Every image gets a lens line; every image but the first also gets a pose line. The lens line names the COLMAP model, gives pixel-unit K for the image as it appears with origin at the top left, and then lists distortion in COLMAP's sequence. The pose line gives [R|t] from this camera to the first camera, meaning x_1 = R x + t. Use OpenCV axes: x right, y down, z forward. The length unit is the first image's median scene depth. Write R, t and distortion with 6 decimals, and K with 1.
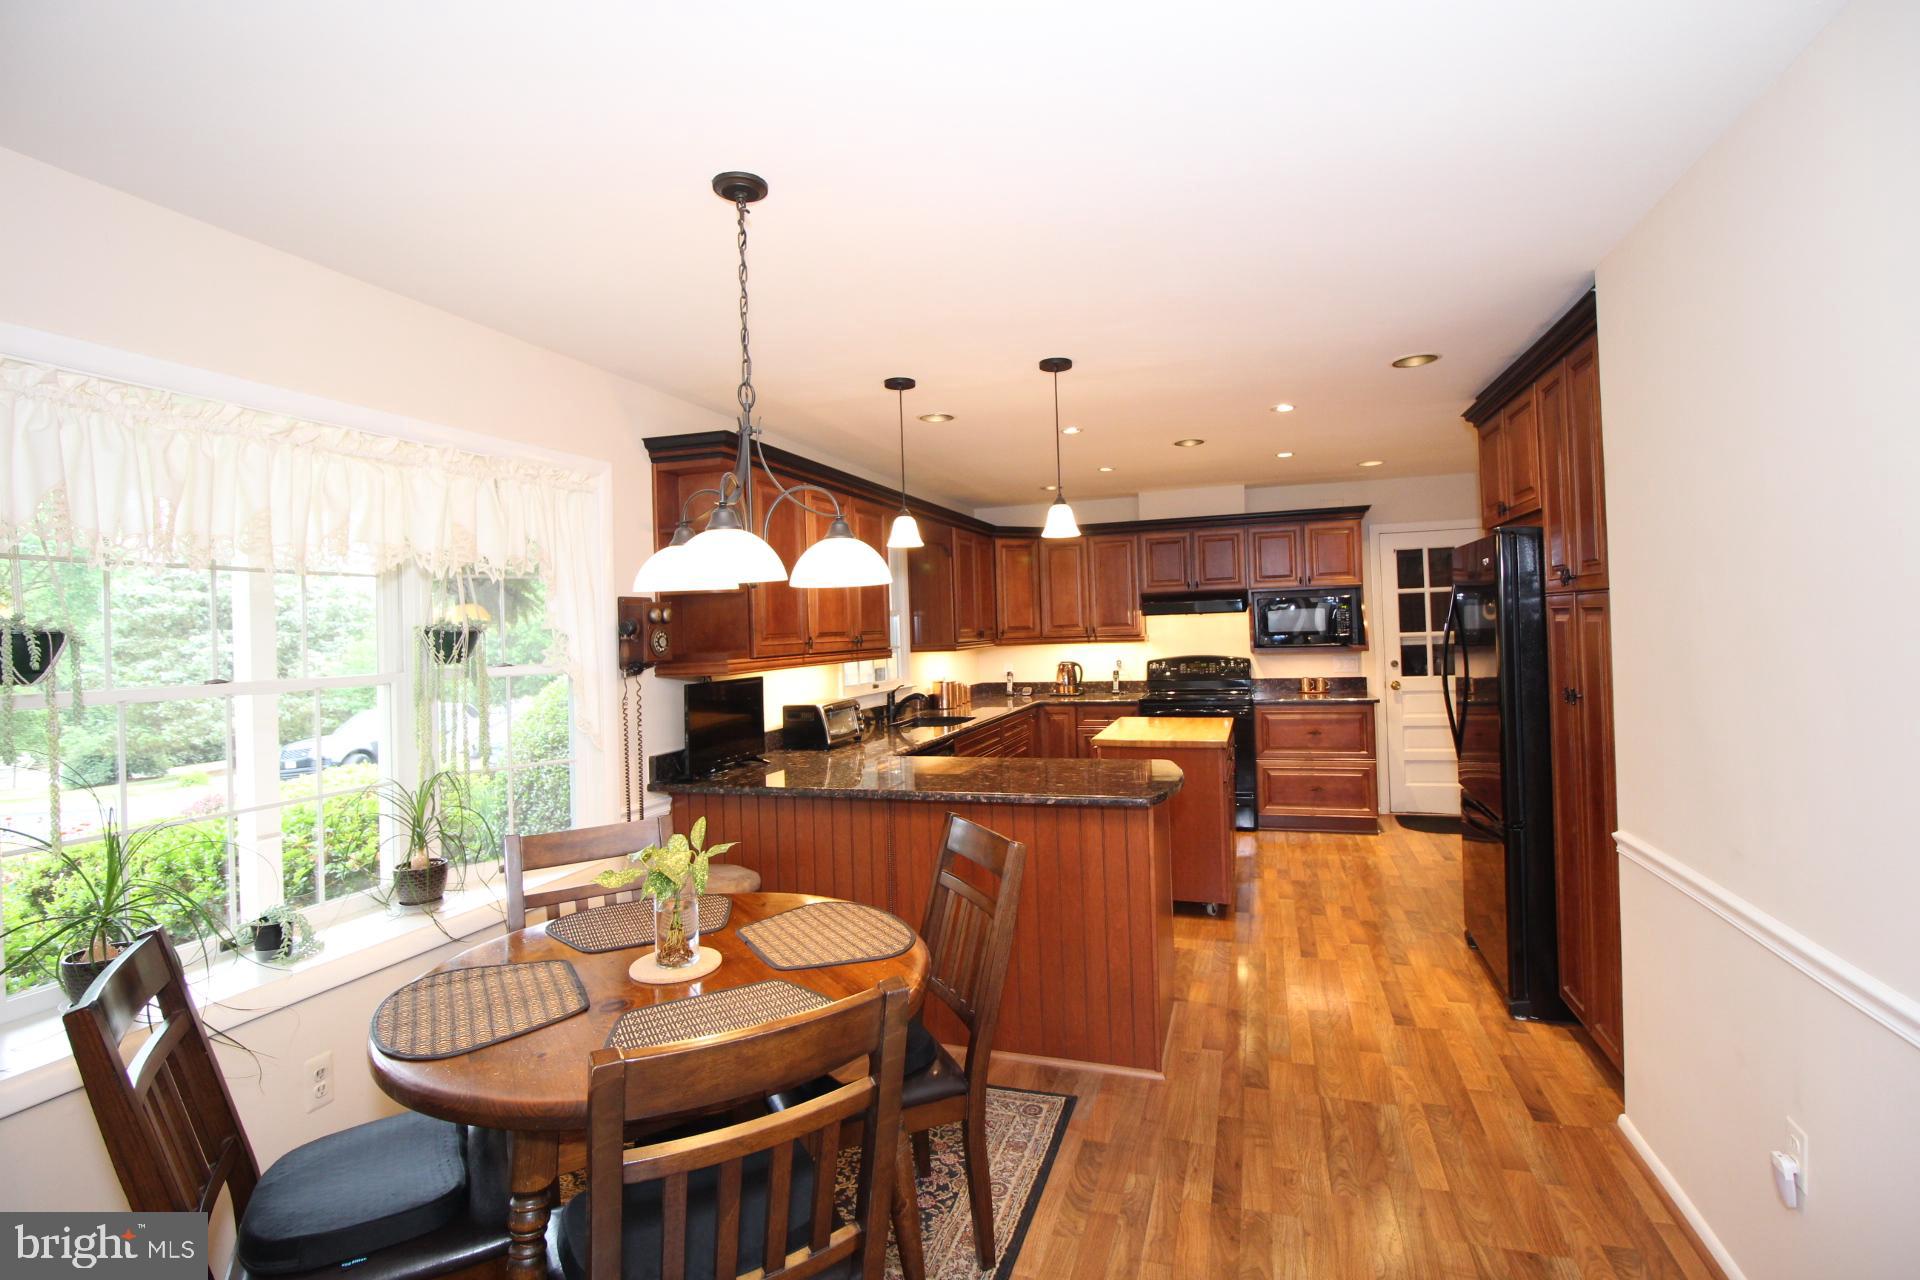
lens RADIAL K [[894.8, 0, 954.4], [0, 894.8, 632.3], [0, 0, 1]] dist [-0.006508, -0.008947]
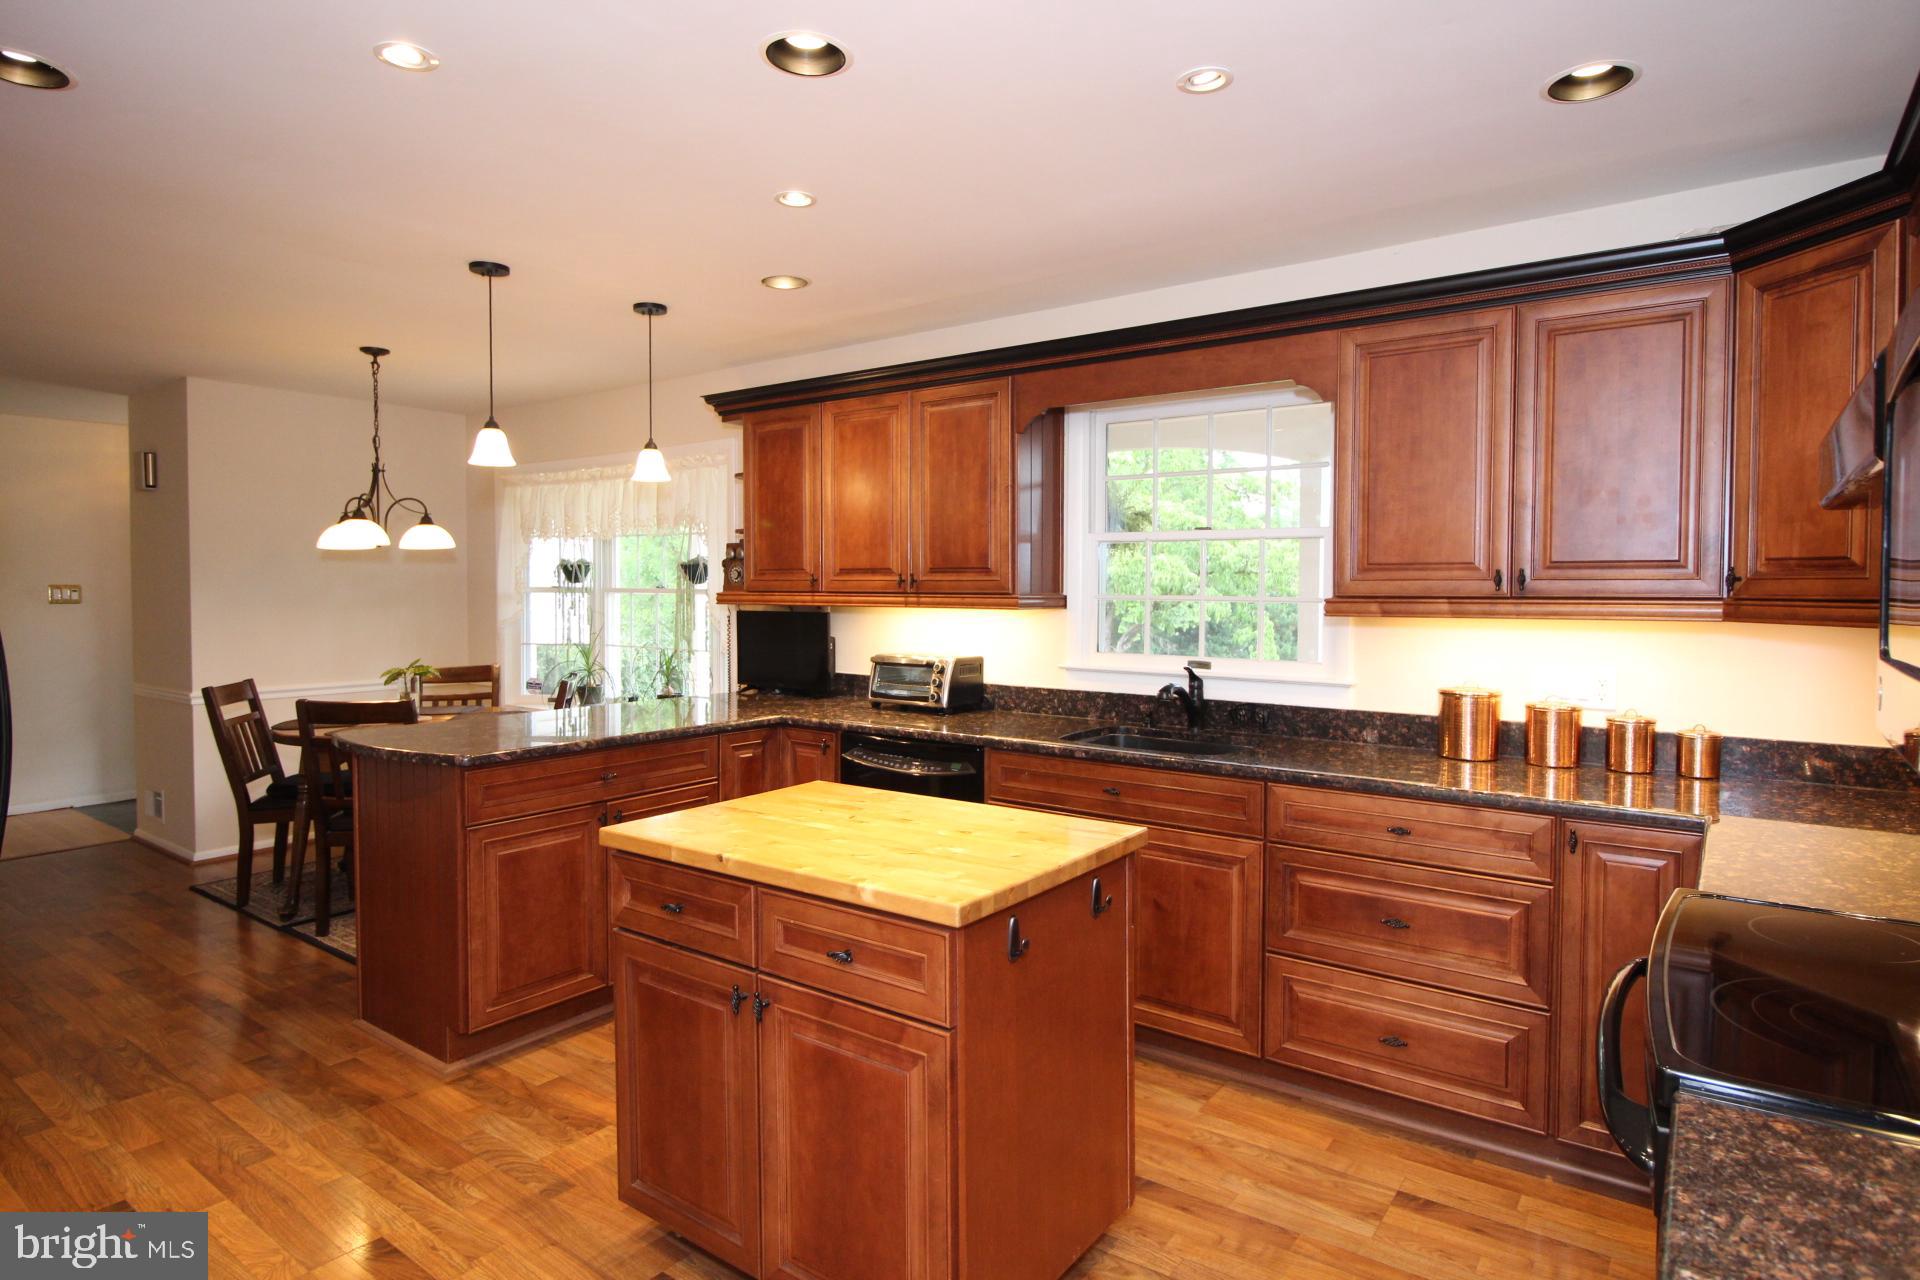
lens RADIAL K [[1048.5, 0, 956.3], [0, 1048.5, 619.8], [0, 0, 1]] dist [0.001495, -0.000524]
pose [[-0.304776, 0.069430, -0.949890, 0.512036], [0.009089, 0.997506, 0.069994, -0.013490], [0.952381, 0.012699, -0.304647, 0.916997]]
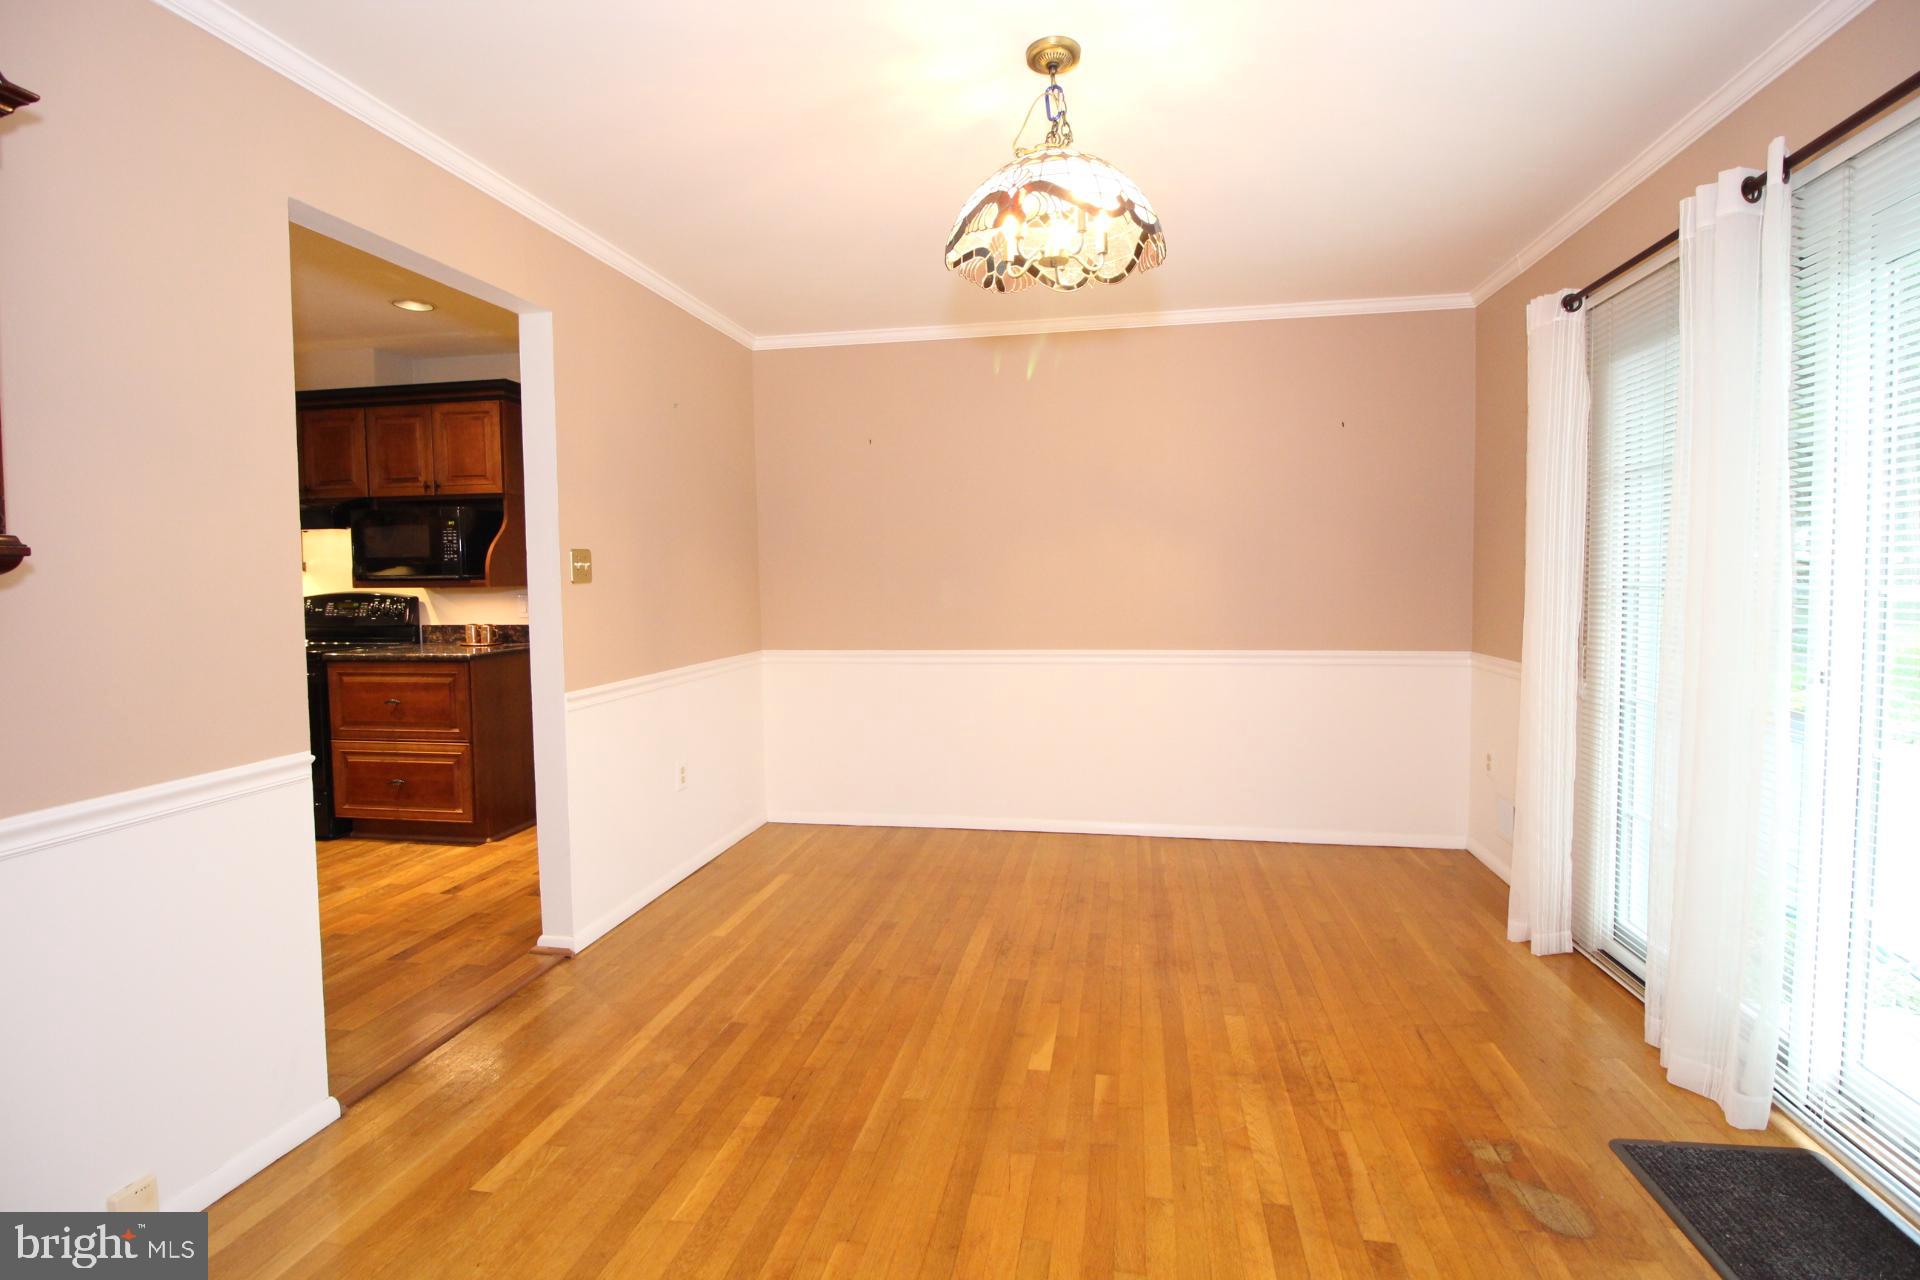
lens RADIAL K [[894.8, 0, 960.2], [0, 894.8, 635.9], [0, 0, 1]] dist [-0.006508, -0.008947]
pose [[0.990353, 0.008391, 0.138314, 0.713209], [-0.017258, 0.997862, 0.063035, 0.009135], [-0.137490, -0.064814, 0.988380, 0.247023]]
